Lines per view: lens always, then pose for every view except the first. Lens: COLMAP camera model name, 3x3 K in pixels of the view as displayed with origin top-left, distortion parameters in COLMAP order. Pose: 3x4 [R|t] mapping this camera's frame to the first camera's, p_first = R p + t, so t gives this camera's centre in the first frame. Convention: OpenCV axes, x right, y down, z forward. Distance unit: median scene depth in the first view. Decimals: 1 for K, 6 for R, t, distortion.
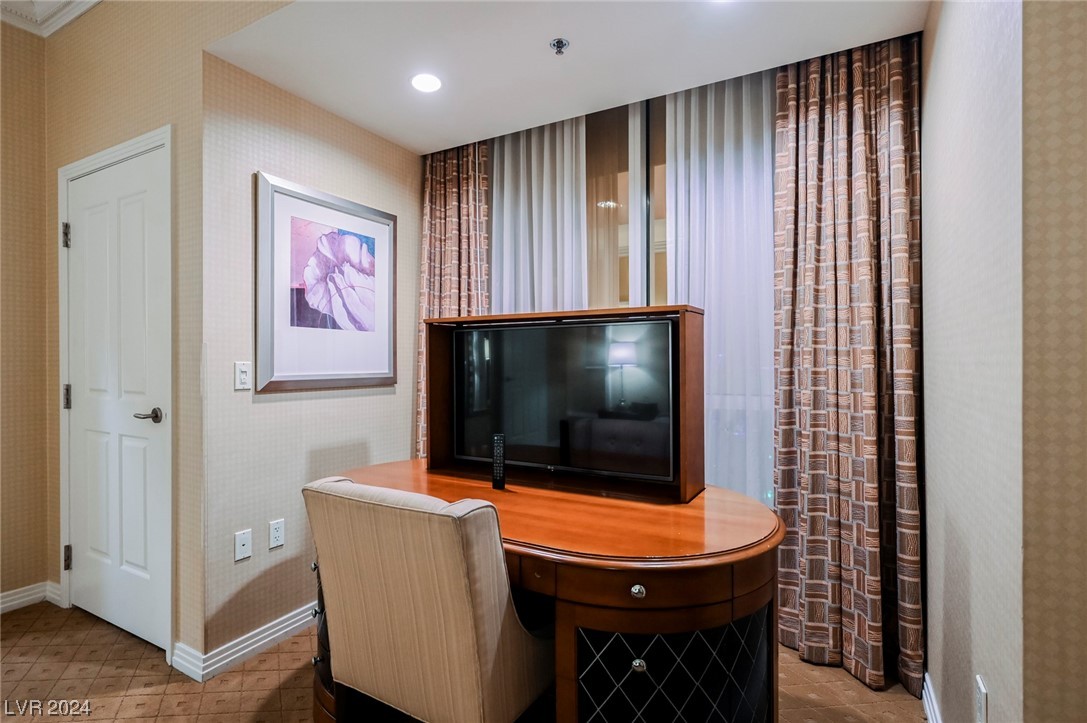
lens RADIAL K [[532.7, 0, 543.5], [0, 532.7, 361.5], [0, 0, 1]] dist [-0.002818, -0.000883]
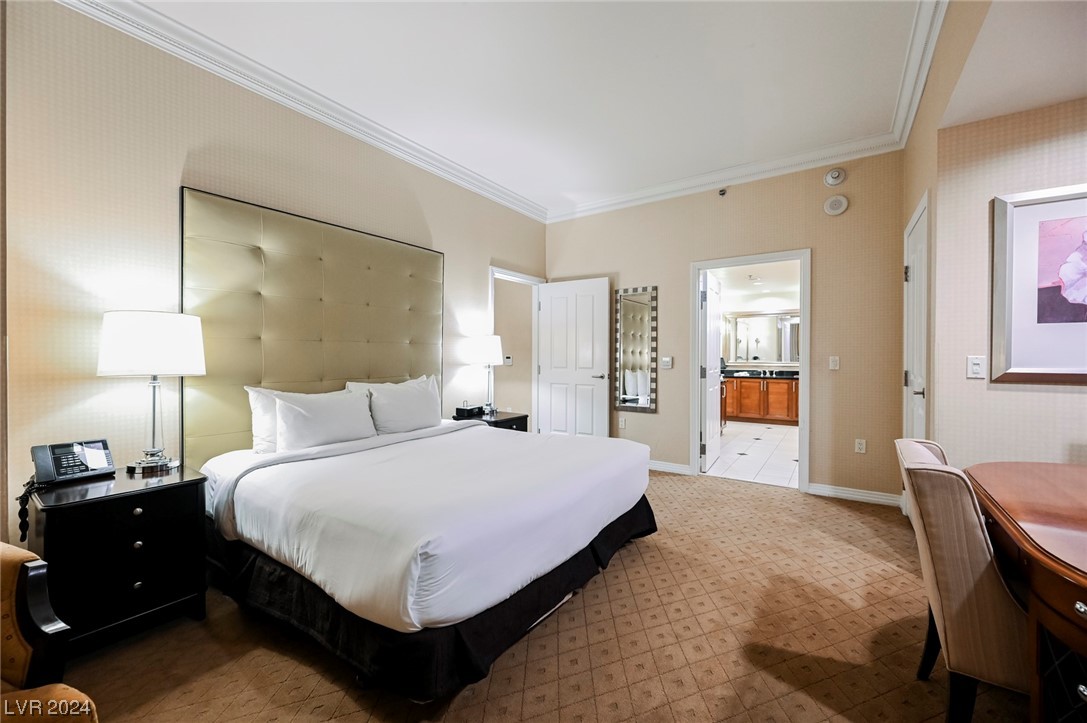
lens RADIAL K [[429.8, 0, 541.3], [0, 429.8, 358.2], [0, 0, 1]] dist [-0.001415, -0.000111]
pose [[-0.103111, 0.007576, -0.994641, 0.528686], [-0.003731, 0.999961, 0.008004, 0.001267], [0.994663, 0.004536, -0.103079, 0.086453]]
